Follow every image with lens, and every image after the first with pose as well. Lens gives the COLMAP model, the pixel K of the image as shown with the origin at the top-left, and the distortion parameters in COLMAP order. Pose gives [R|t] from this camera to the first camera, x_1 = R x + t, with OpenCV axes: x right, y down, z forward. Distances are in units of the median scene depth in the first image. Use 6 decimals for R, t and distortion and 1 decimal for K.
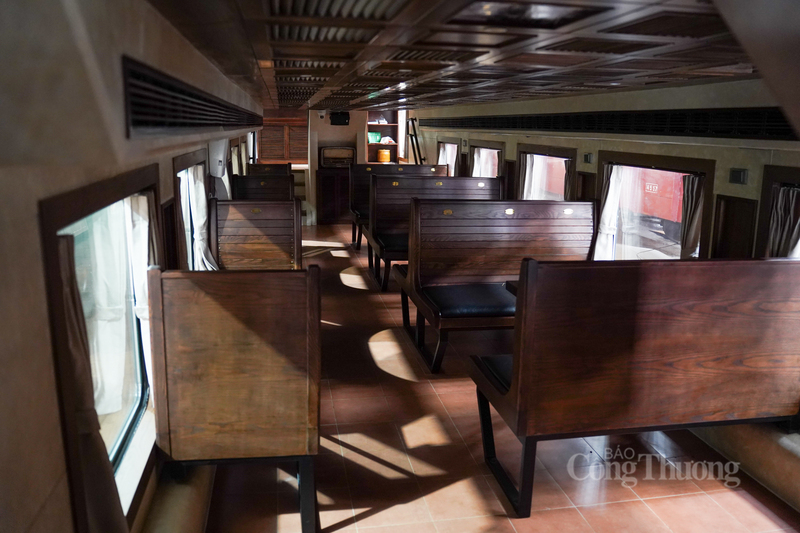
lens RADIAL K [[657.1, 0, 400.0], [0, 657.1, 266.5], [0, 0, 1]] dist [-0.011427, -0.003729]
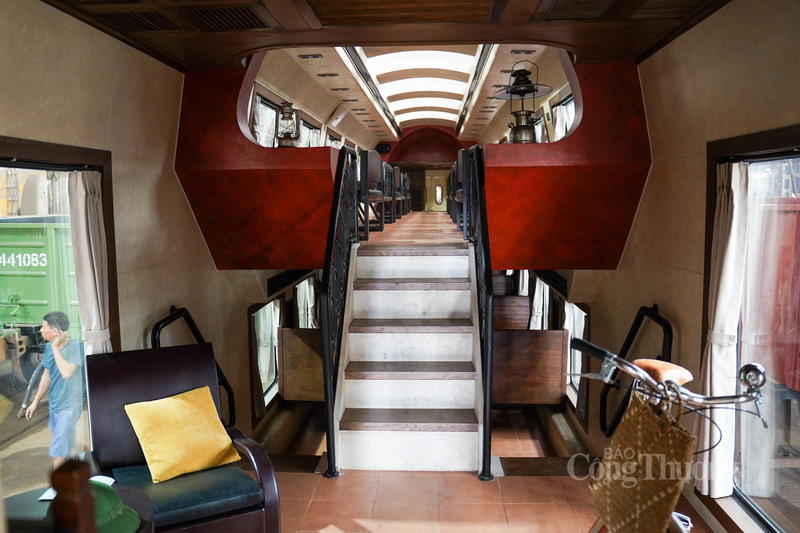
lens RADIAL K [[657.1, 0, 400.0], [0, 657.1, 266.5], [0, 0, 1]] dist [-0.011427, -0.003729]
pose [[0.974340, 0.007657, -0.224951, 0.692343], [-0.031218, 0.994359, -0.101367, 0.015323], [0.222906, 0.105789, 0.969083, -1.499418]]
